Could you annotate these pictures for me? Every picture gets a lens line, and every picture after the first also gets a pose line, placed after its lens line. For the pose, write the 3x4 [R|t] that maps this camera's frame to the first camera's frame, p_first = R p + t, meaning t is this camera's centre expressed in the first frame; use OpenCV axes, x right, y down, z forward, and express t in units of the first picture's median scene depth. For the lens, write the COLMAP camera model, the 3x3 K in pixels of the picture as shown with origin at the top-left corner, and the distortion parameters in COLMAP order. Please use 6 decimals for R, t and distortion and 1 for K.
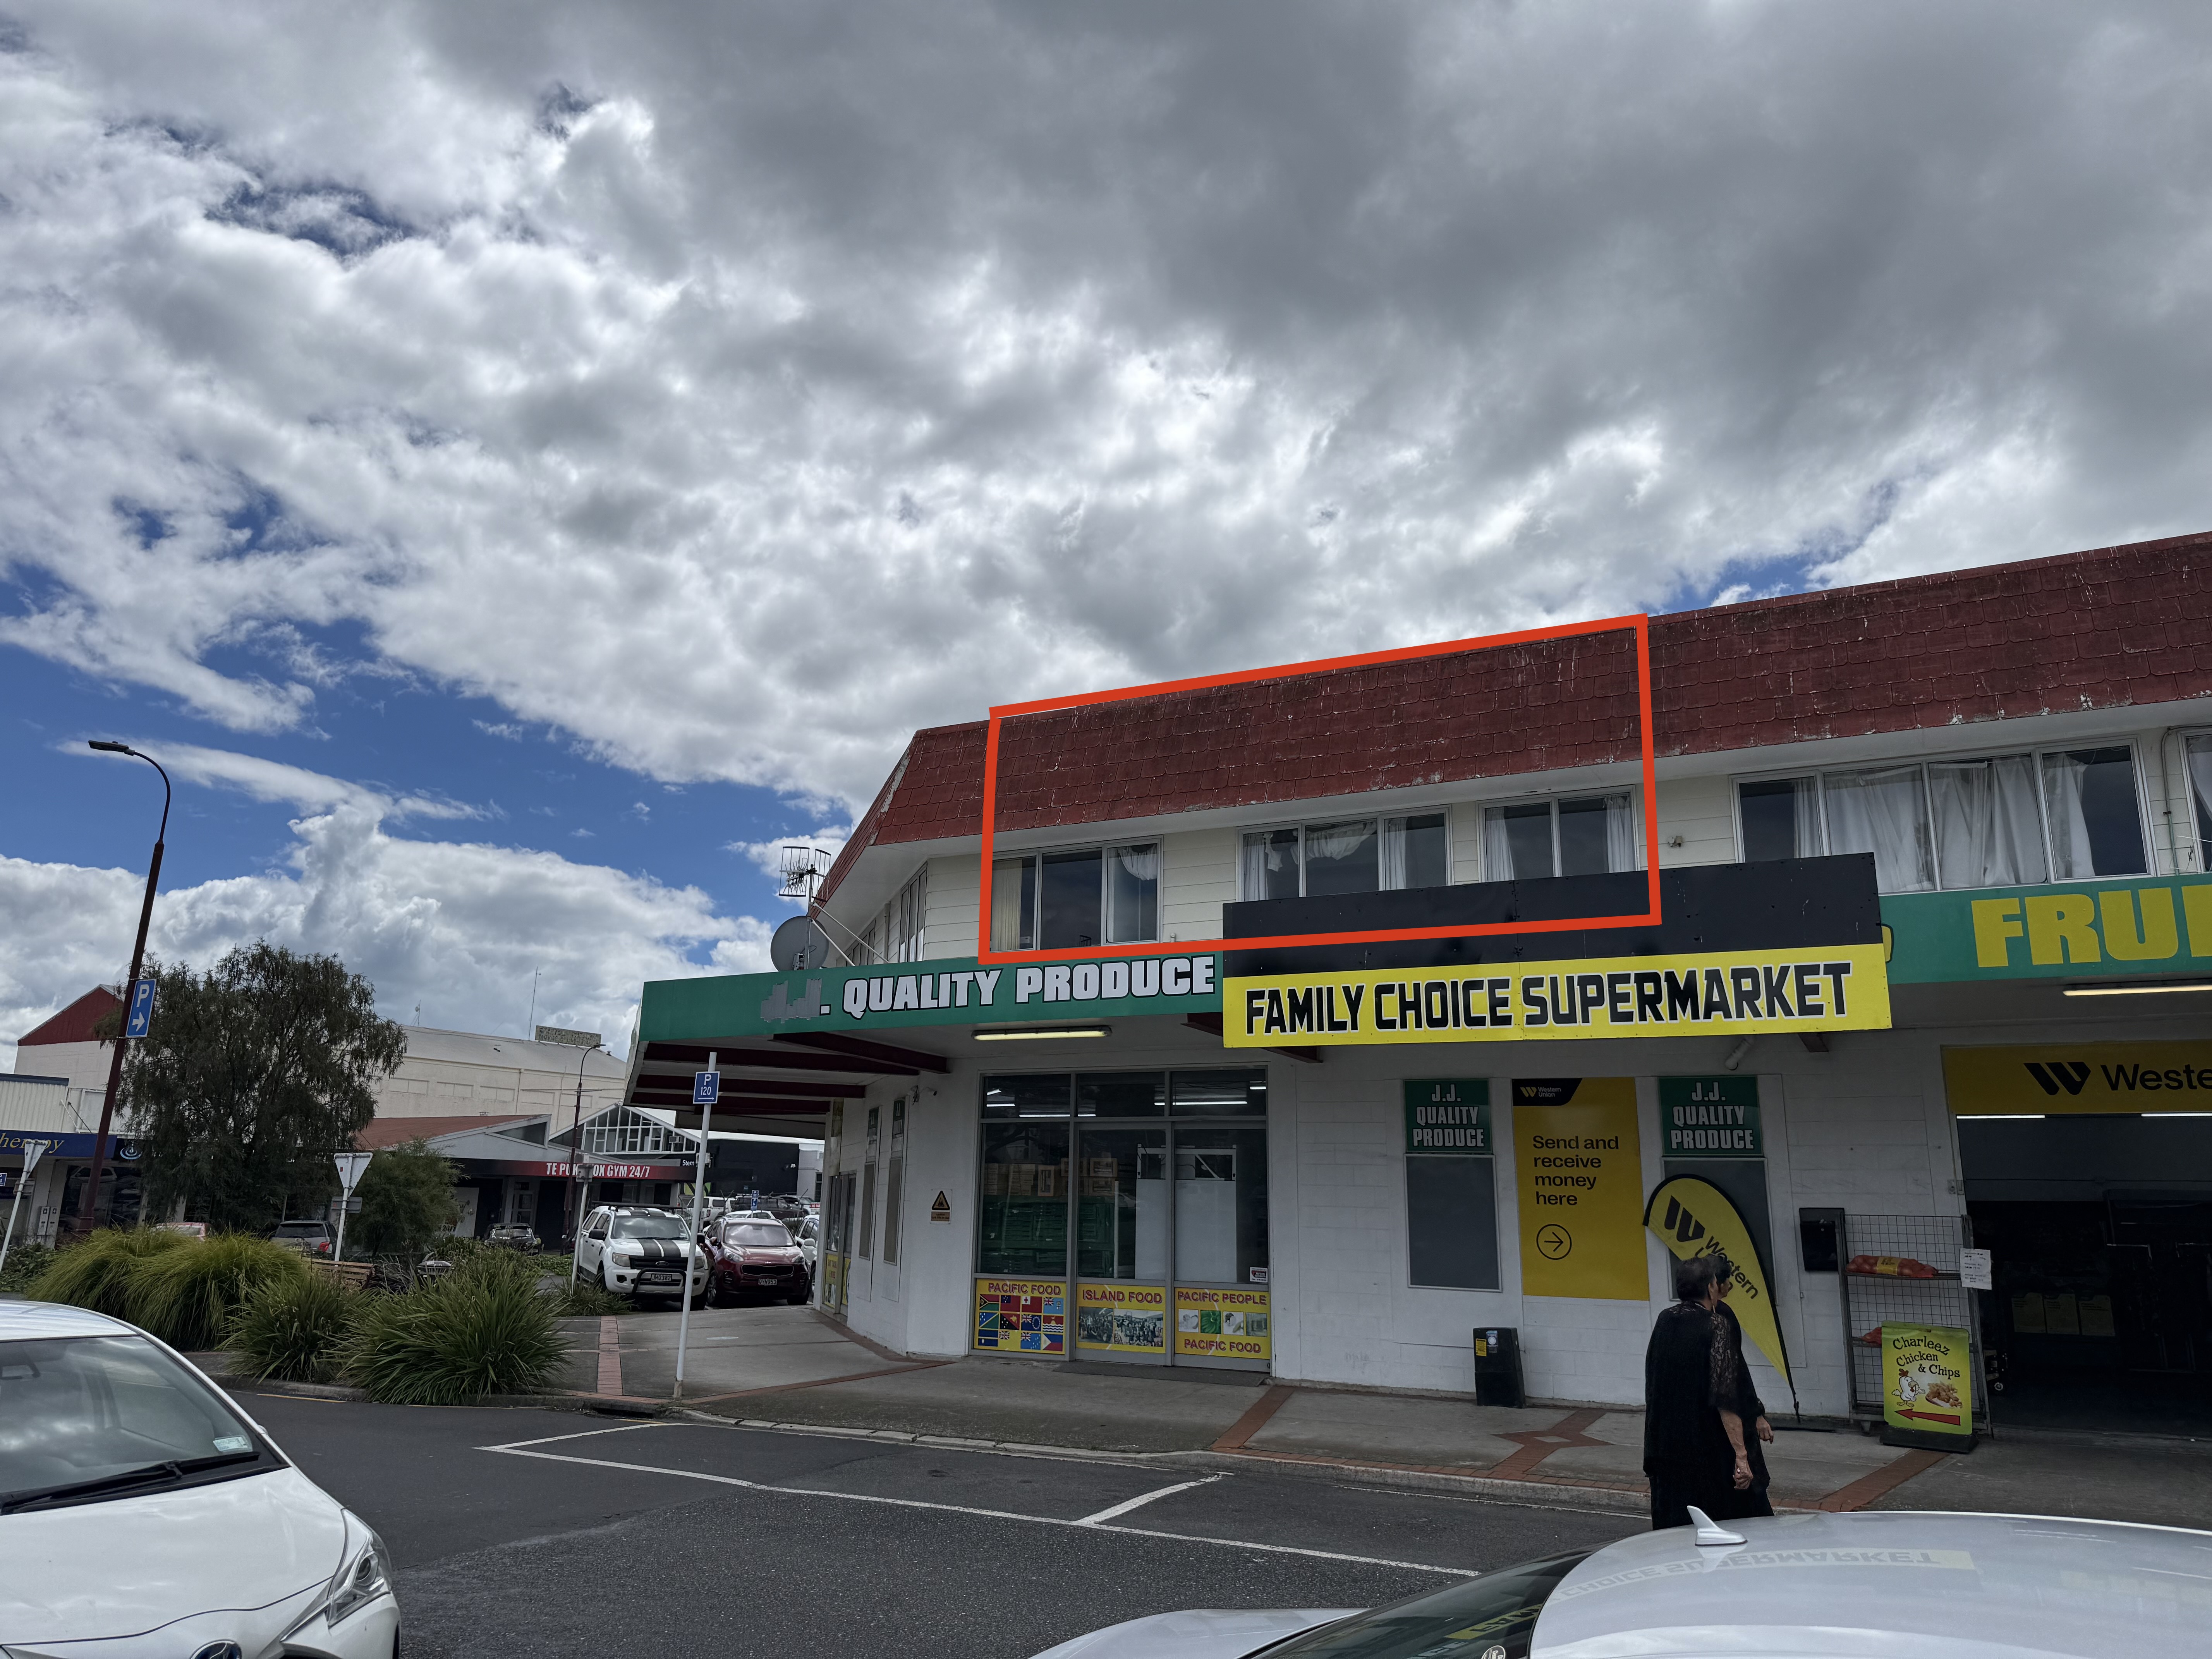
lens RADIAL K [[1561.7, 0, 1114.3], [0, 1561.7, 836.4], [0, 0, 1]] dist [0.055119, -0.059033]
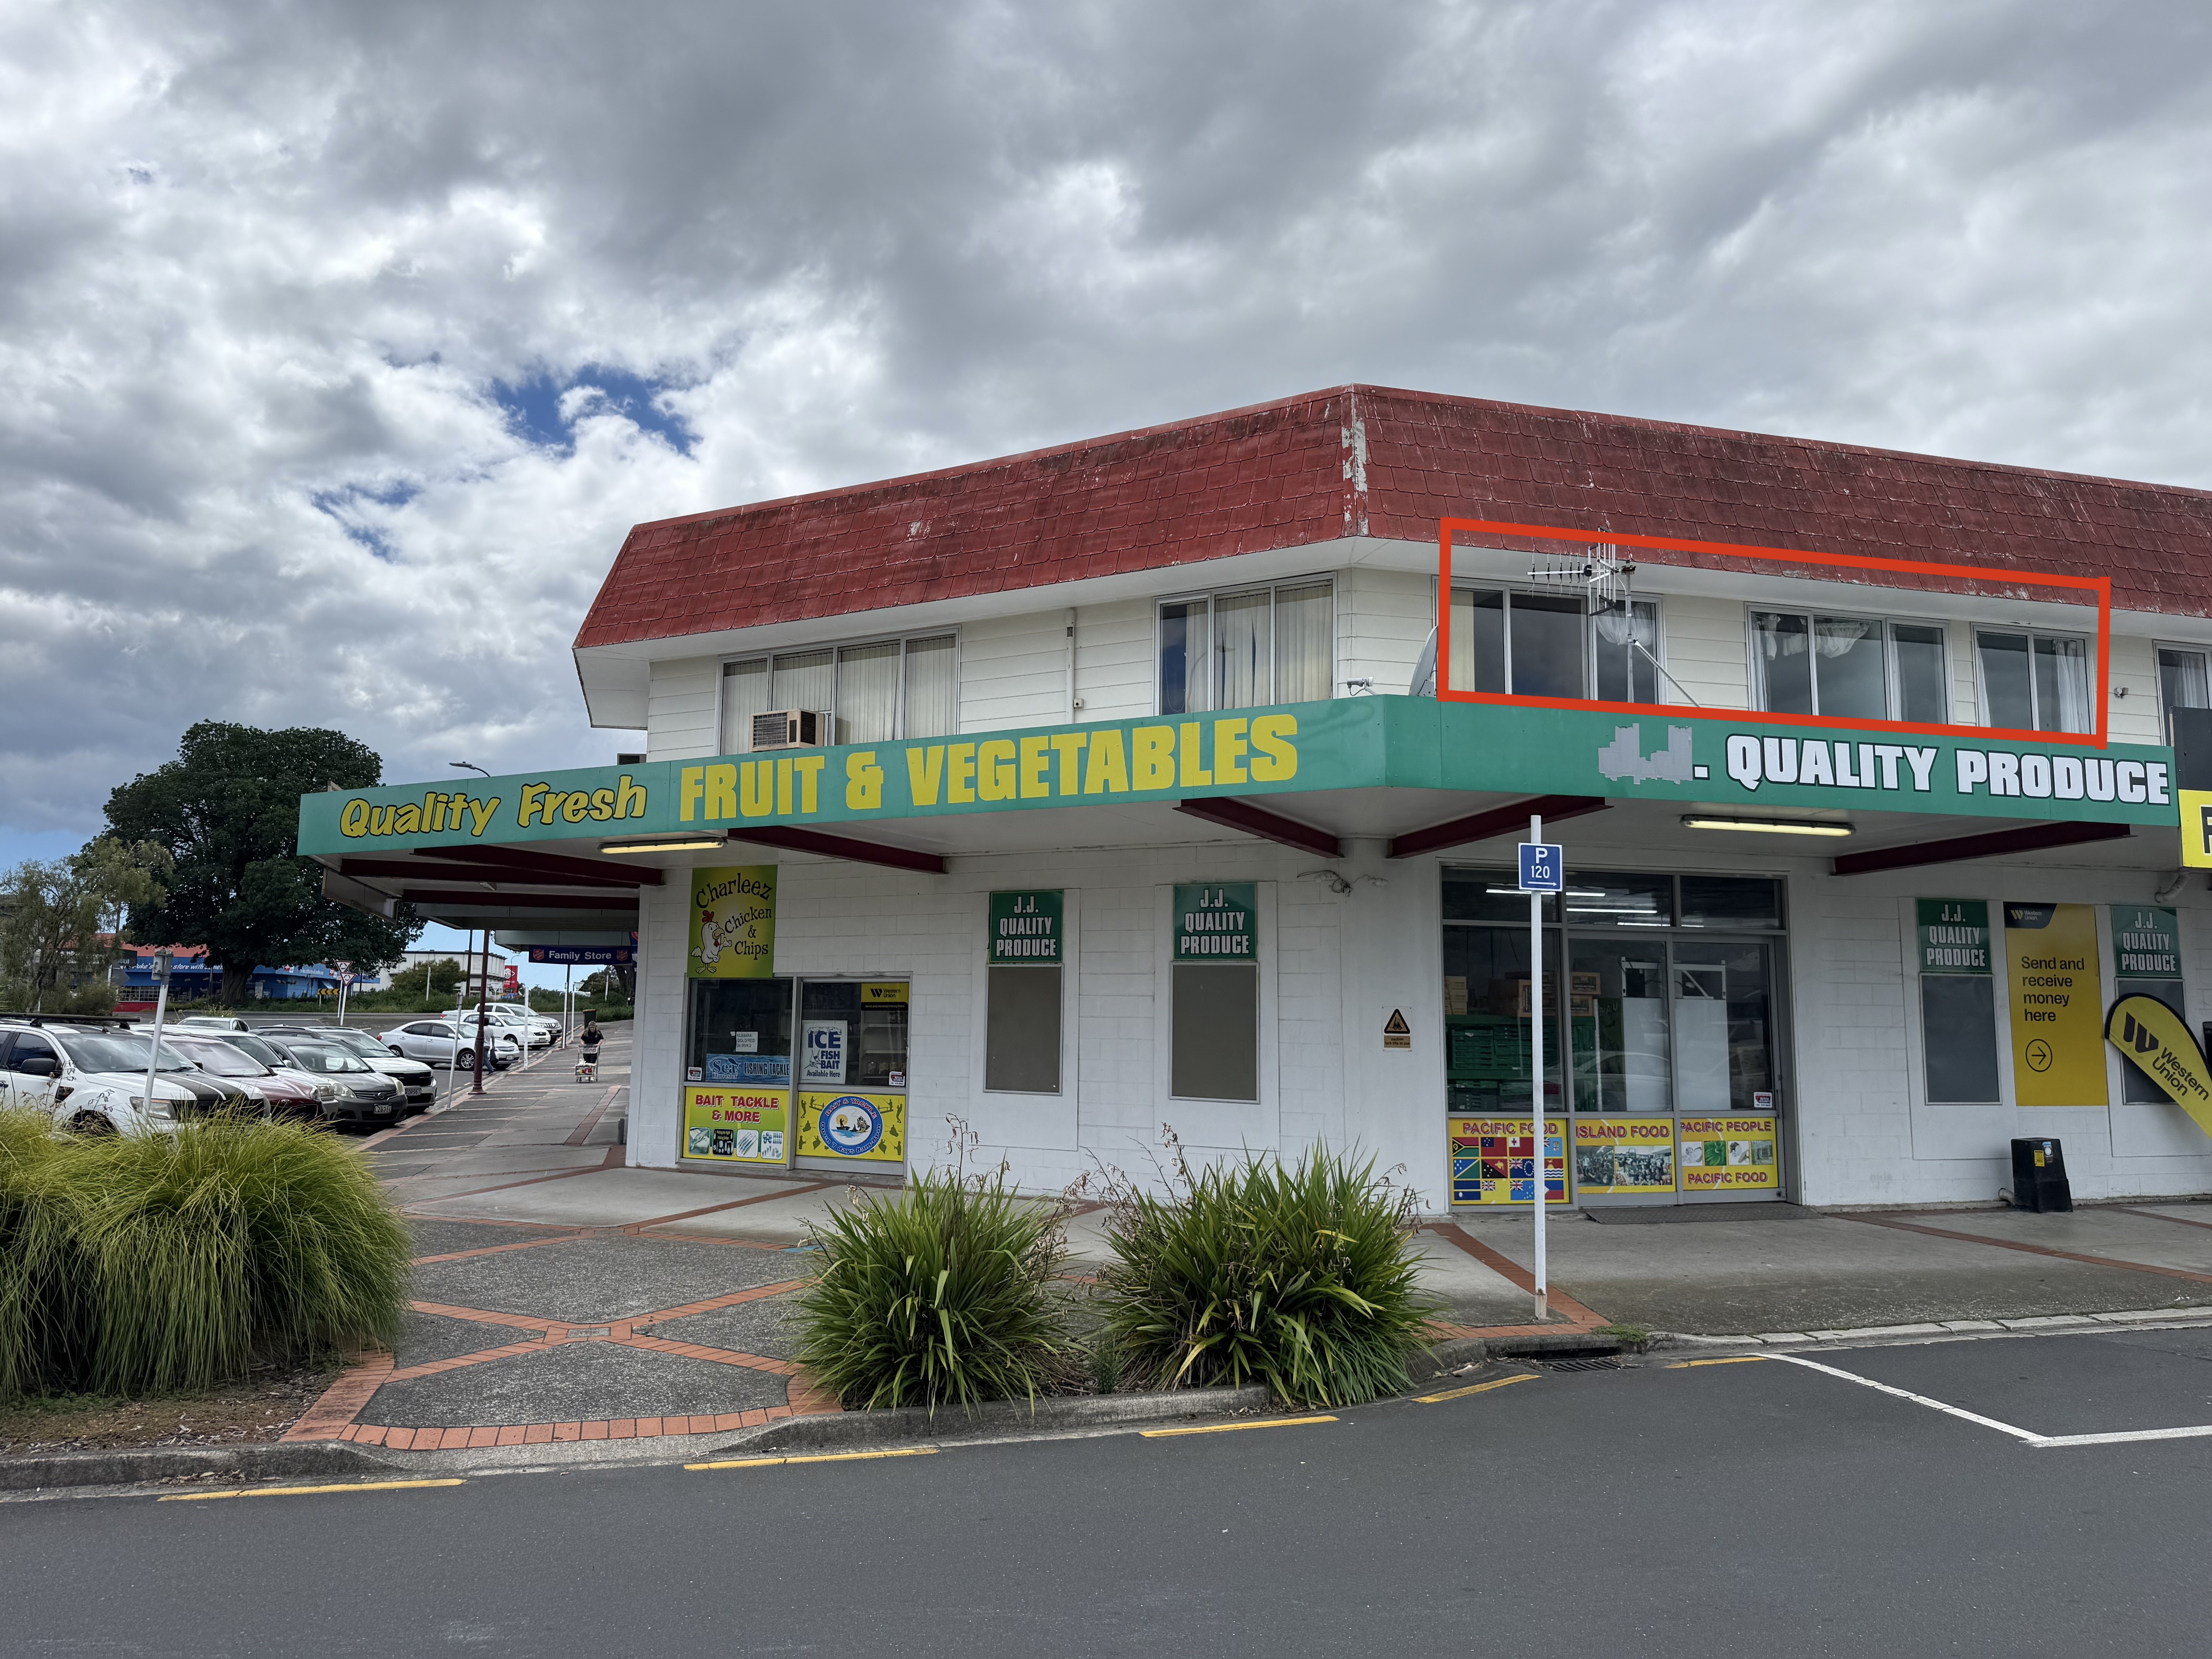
lens RADIAL K [[1561.7, 0, 1098.1], [0, 1561.7, 810.7], [0, 0, 1]] dist [0.055119, -0.059033]
pose [[0.735236, 0.075785, 0.673561, -0.796324], [-0.149187, 0.987454, 0.051746, 0.118779], [-0.661189, -0.138532, 0.737318, 0.579758]]
